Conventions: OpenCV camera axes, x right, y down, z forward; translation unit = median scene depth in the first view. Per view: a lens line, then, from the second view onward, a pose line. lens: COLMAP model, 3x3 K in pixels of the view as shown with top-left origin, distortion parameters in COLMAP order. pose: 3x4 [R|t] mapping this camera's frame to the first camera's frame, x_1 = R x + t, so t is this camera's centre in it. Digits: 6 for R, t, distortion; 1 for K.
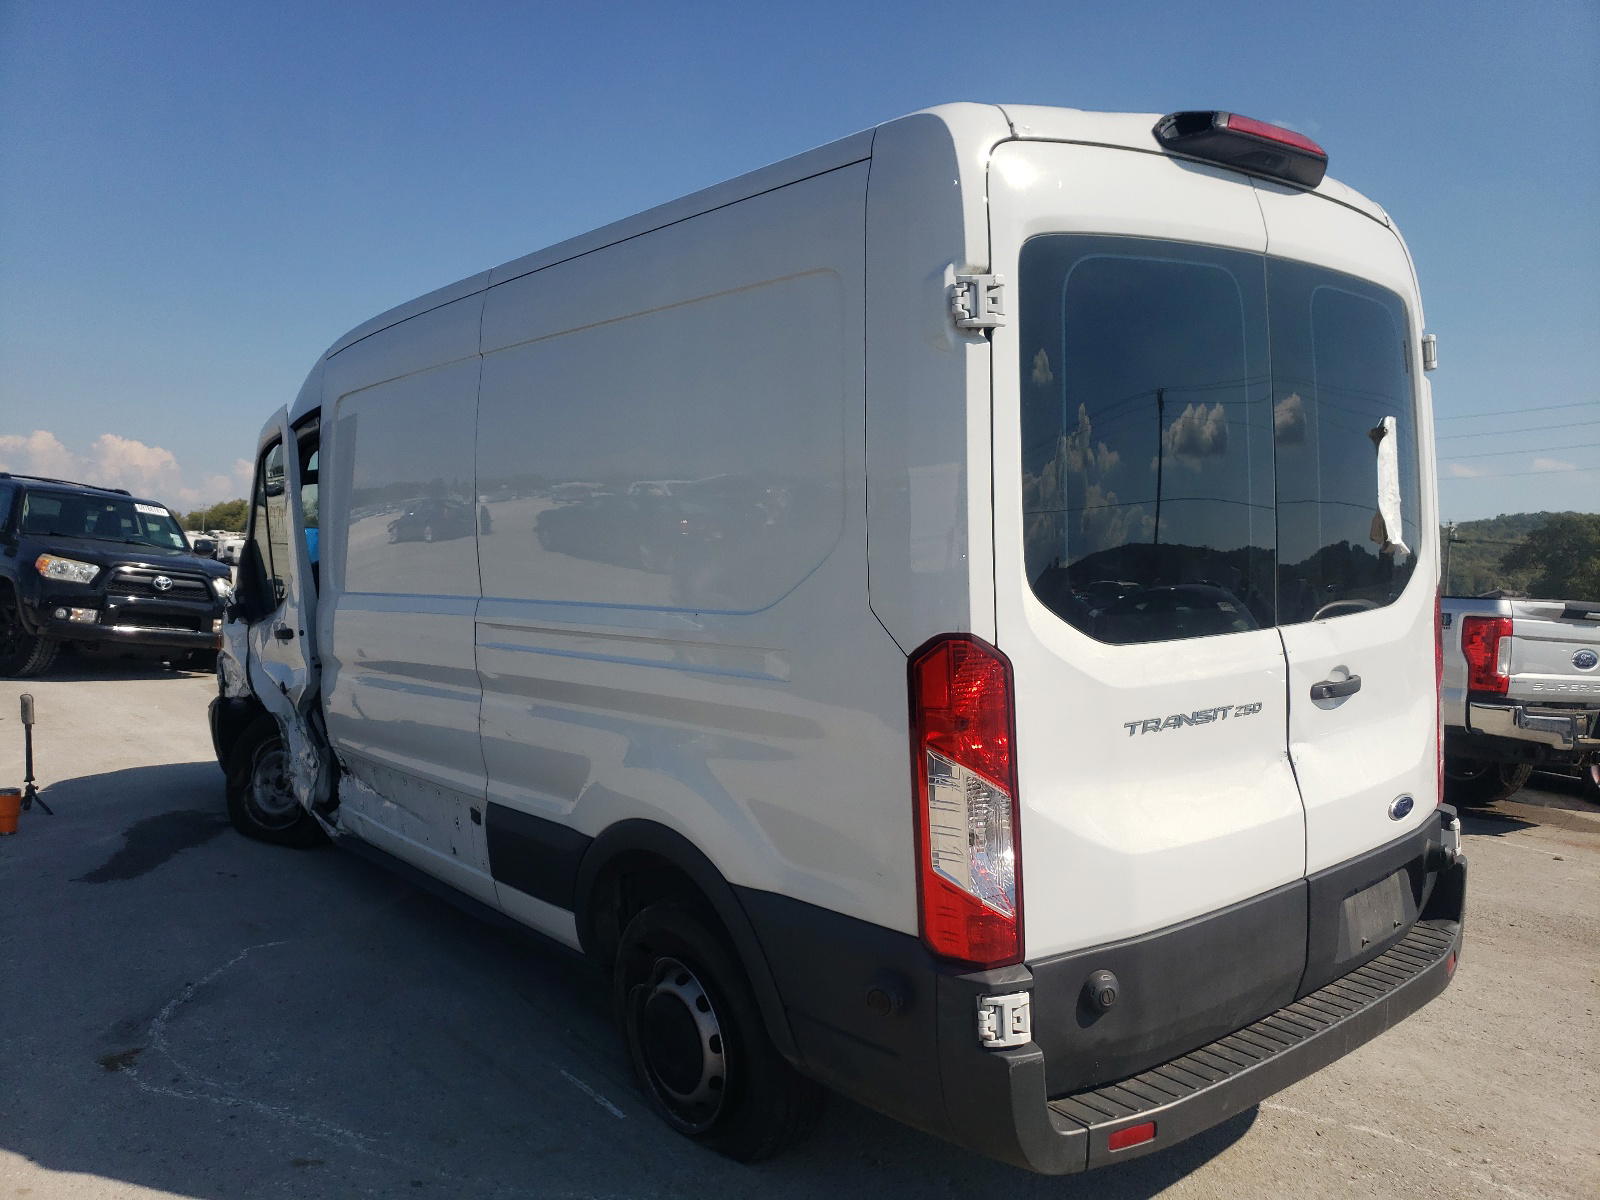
lens RADIAL K [[1246.5, 0, 801.9], [0, 1246.5, 598.2], [0, 0, 1]] dist [0.024166, -0.020869]
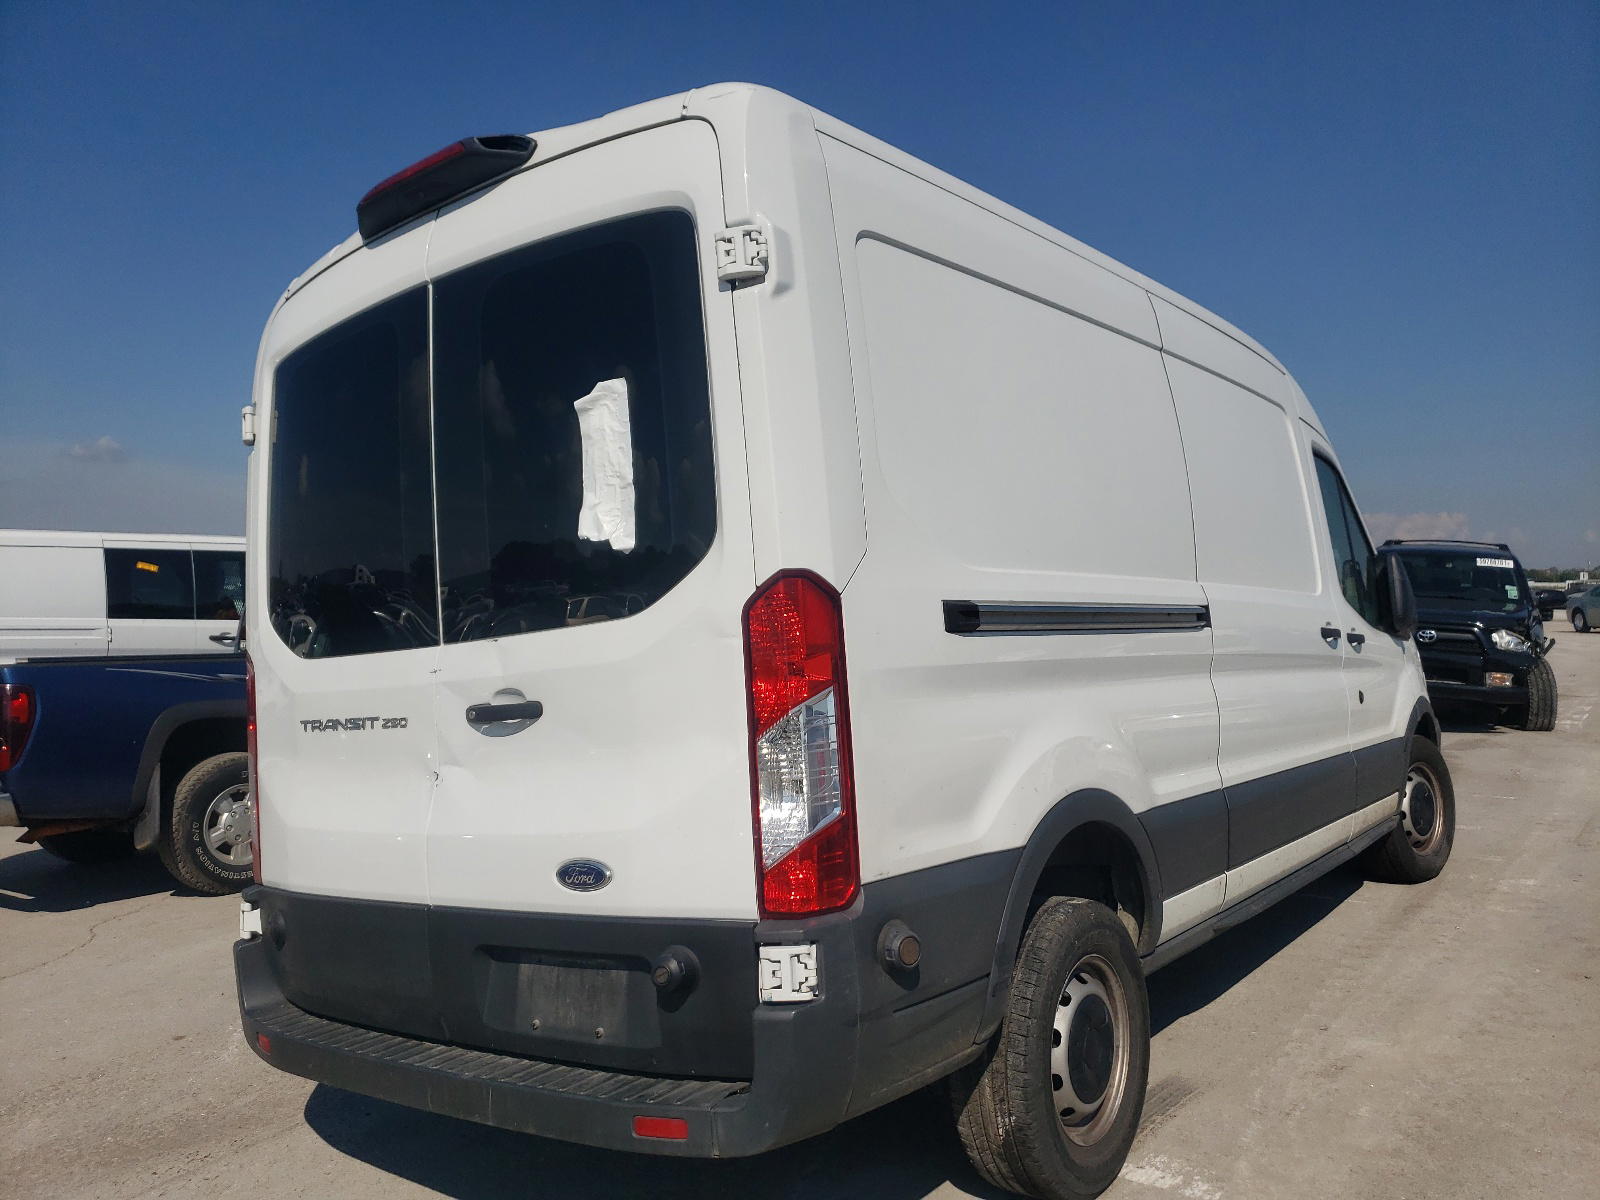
lens RADIAL K [[1246.5, 0, 799.5], [0, 1246.5, 602.4], [0, 0, 1]] dist [0.024166, -0.020869]
pose [[0.226777, -0.050497, -0.972637, 1.490505], [0.003804, 0.998693, -0.050963, 0.043486], [0.973939, 0.007857, 0.226673, 1.115093]]
